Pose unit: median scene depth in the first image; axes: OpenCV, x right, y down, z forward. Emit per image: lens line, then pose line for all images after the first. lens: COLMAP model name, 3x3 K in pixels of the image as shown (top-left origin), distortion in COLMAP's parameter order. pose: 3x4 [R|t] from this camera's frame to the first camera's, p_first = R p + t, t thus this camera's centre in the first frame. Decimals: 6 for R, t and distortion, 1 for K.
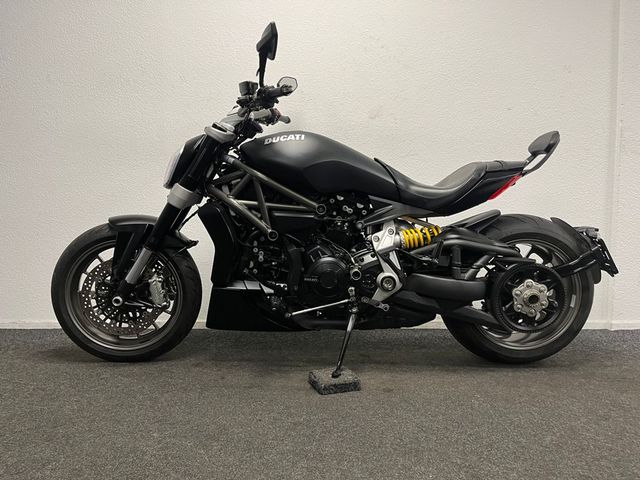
lens RADIAL K [[482.0, 0, 320.0], [0, 482.0, 240.0], [0, 0, 1]] dist [0.095478, -0.151358]
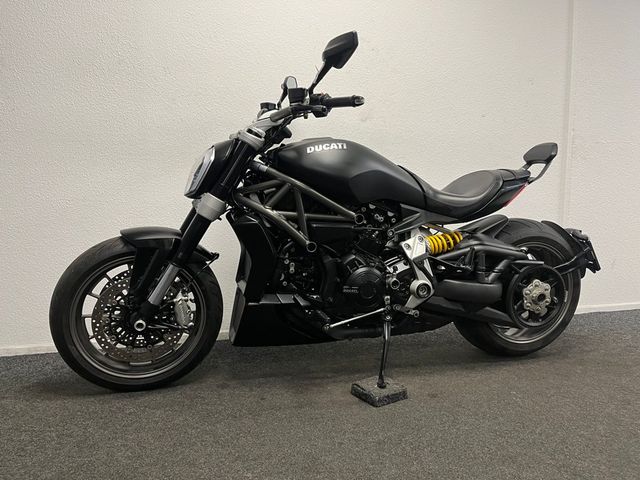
lens RADIAL K [[482.0, 0, 320.0], [0, 482.0, 240.0], [0, 0, 1]] dist [0.095478, -0.151358]
pose [[0.970151, -0.026441, 0.241058, -0.301156], [0.019100, 0.999281, 0.032740, -0.052409], [-0.241750, -0.027158, 0.969958, 0.059515]]
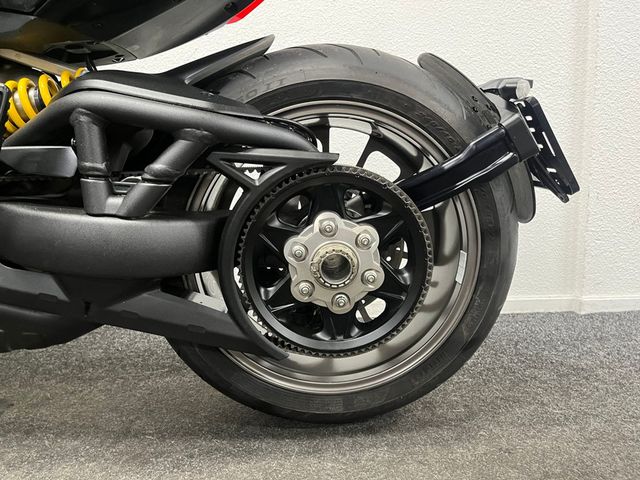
lens RADIAL K [[482.0, 0, 320.0], [0, 482.0, 240.0], [0, 0, 1]] dist [0.095478, -0.151358]
pose [[0.999721, -0.022750, 0.006396, 0.418053], [0.022153, 0.996424, 0.081543, 0.071472], [-0.008228, -0.081378, 0.996649, 0.641356]]
